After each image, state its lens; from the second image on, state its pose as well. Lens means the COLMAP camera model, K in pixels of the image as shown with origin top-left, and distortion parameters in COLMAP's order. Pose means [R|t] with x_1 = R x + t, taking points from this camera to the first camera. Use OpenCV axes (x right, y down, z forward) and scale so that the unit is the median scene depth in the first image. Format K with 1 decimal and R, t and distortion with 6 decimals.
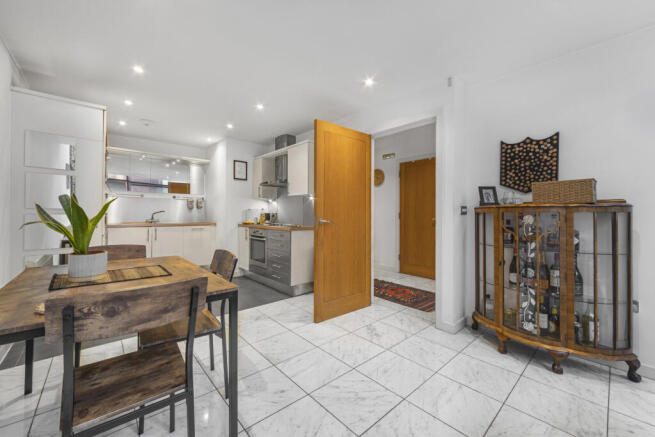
lens RADIAL K [[267.3, 0, 338.9], [0, 267.3, 216.4], [0, 0, 1]] dist [-0.002805, -0.000108]
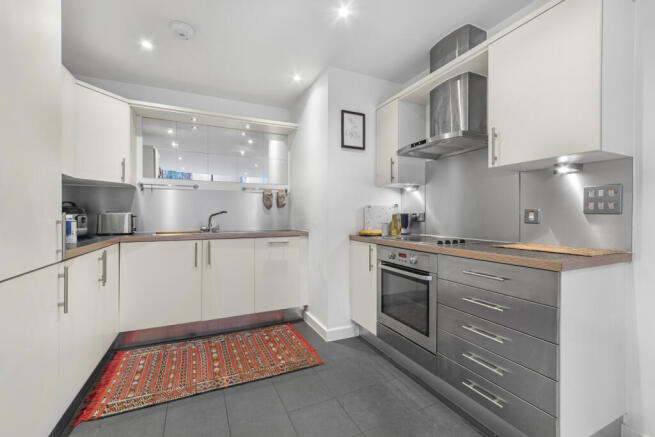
lens RADIAL K [[284.2, 0, 327.8], [0, 284.2, 218.1], [0, 0, 1]] dist [0.001138, 0.000016]
pose [[0.950416, -0.003917, -0.310956, -0.244483], [0.003264, 0.999991, -0.002622, -0.002986], [0.310964, 0.001477, 0.950421, 0.464397]]
